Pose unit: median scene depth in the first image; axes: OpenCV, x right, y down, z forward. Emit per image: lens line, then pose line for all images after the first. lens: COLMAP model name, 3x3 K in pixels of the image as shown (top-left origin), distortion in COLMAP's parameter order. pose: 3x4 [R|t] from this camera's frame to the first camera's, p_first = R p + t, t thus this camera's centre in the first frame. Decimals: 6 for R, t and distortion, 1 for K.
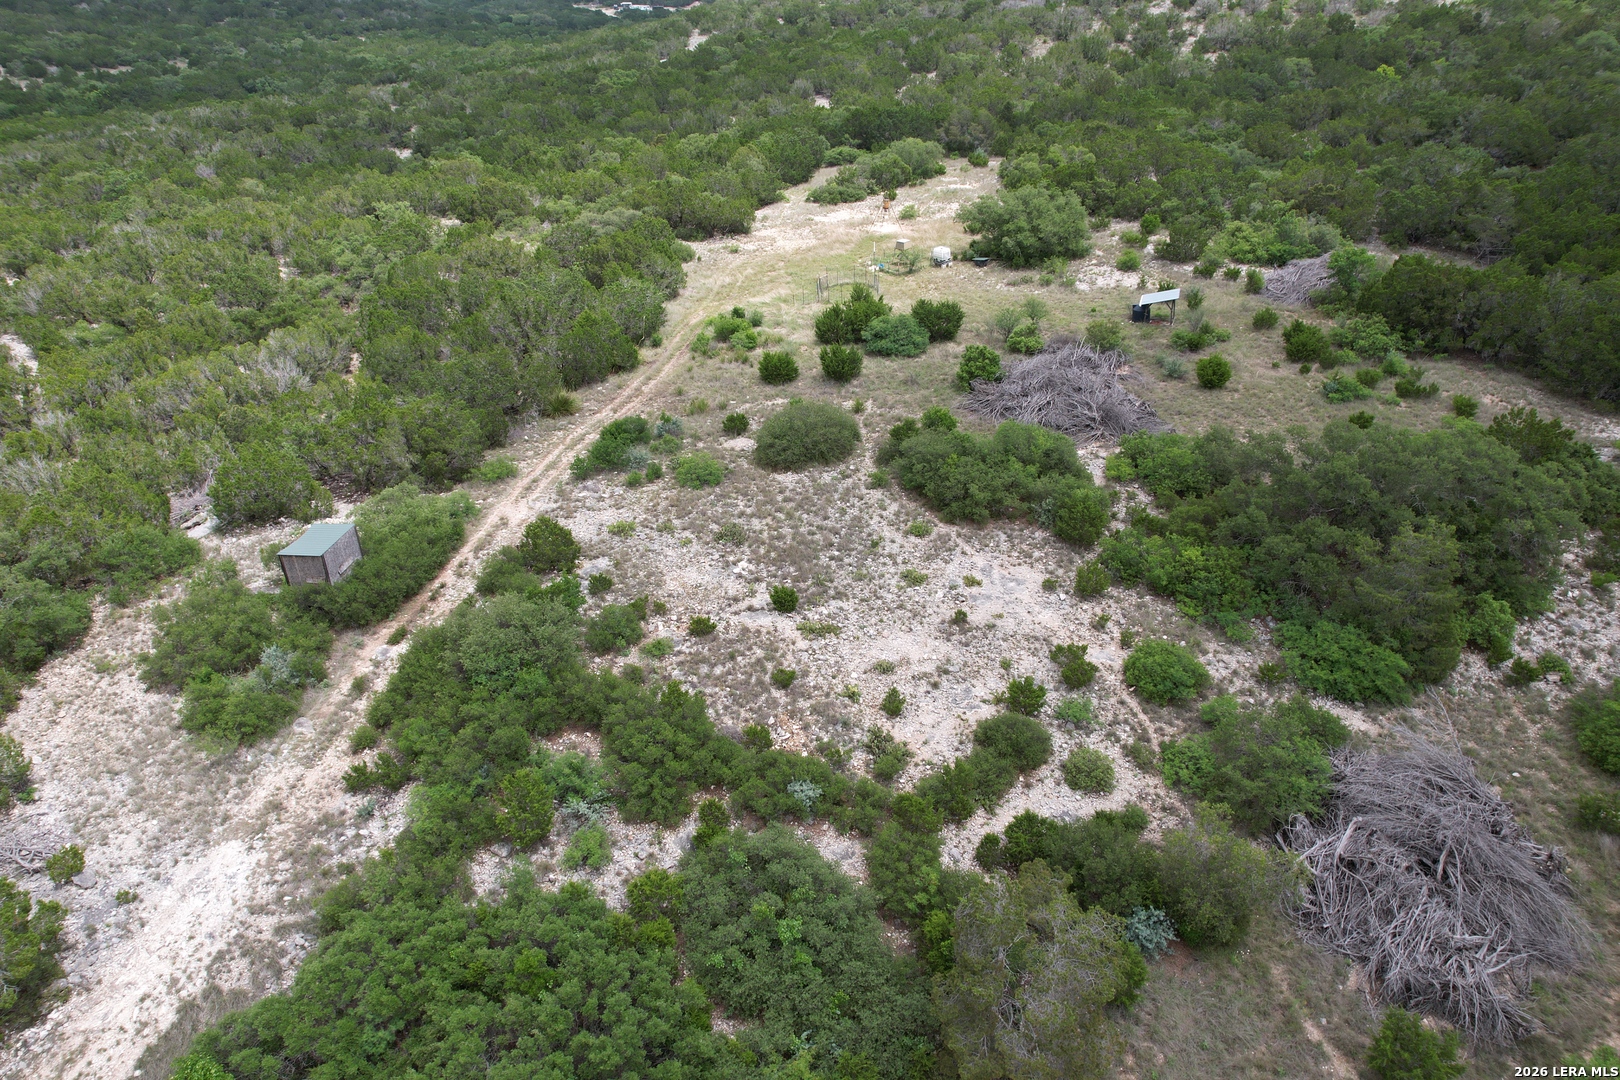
lens RADIAL K [[1041.7, 0, 818.4], [0, 1041.7, 532.3], [0, 0, 1]] dist [-0.075095, 0.067853]
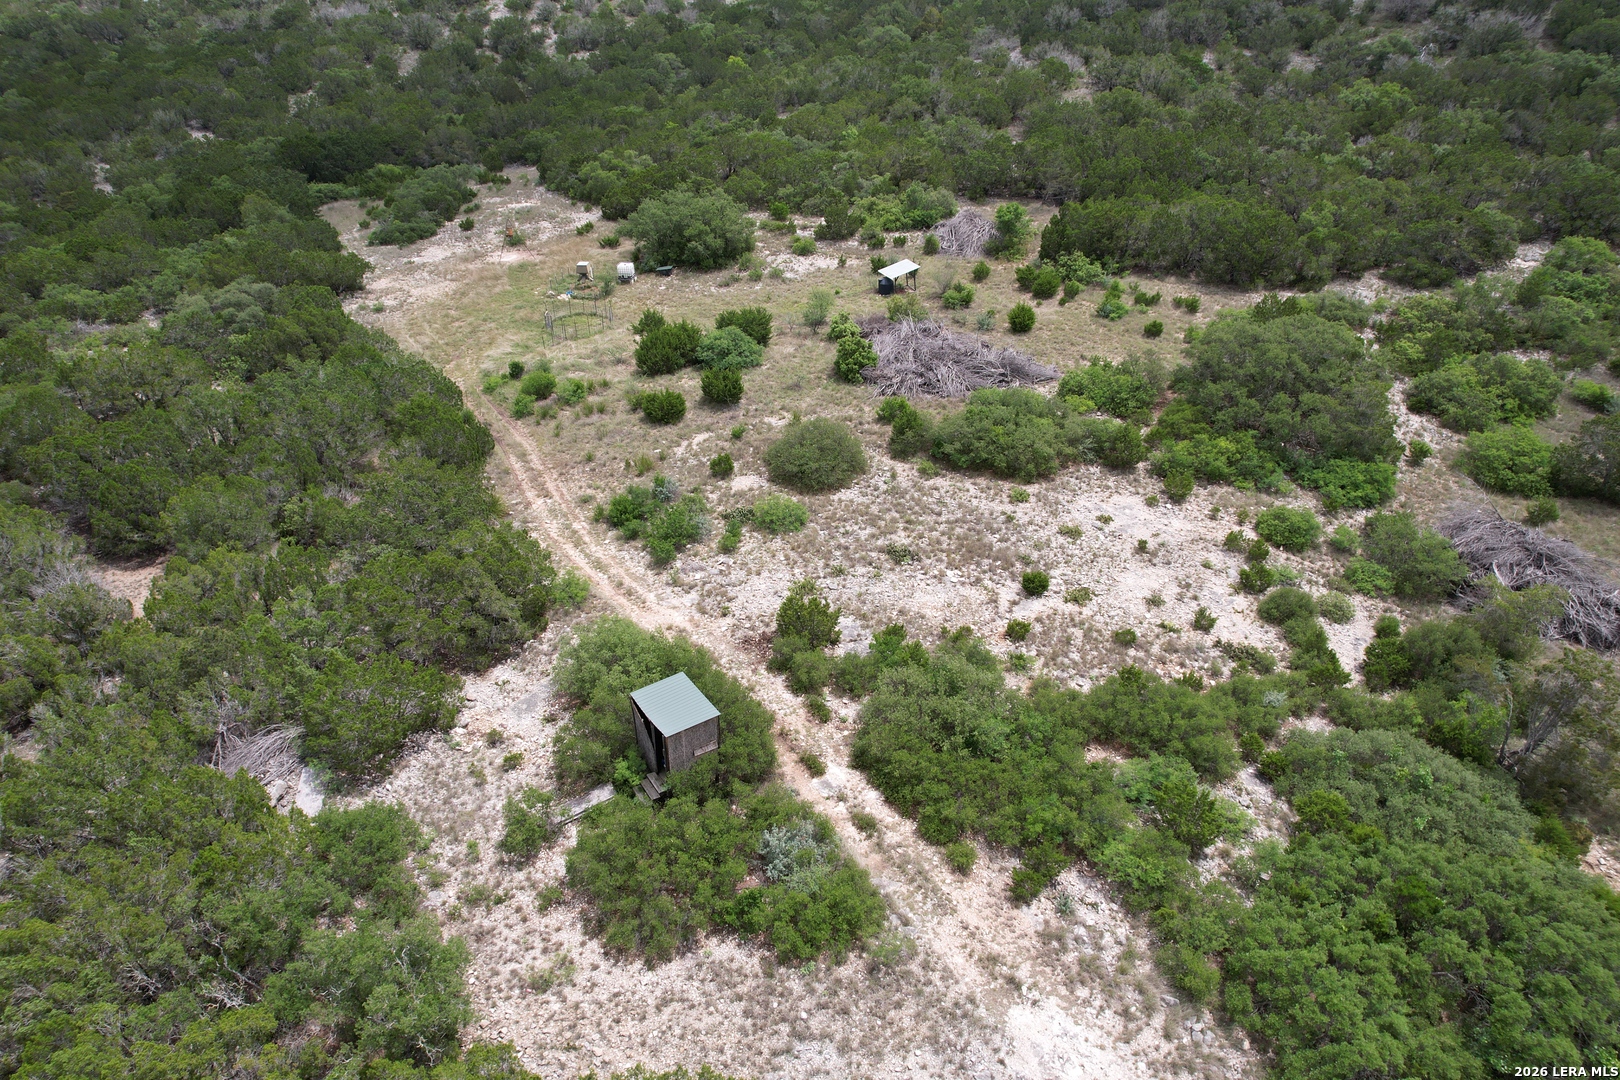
lens RADIAL K [[1041.7, 0, 811.4], [0, 1041.7, 545.1], [0, 0, 1]] dist [-0.075095, 0.067853]
pose [[0.755110, -0.312001, 0.576597, -0.772921], [0.306405, 0.945485, 0.110342, -0.152804], [-0.579590, 0.093352, 0.809543, 0.261957]]
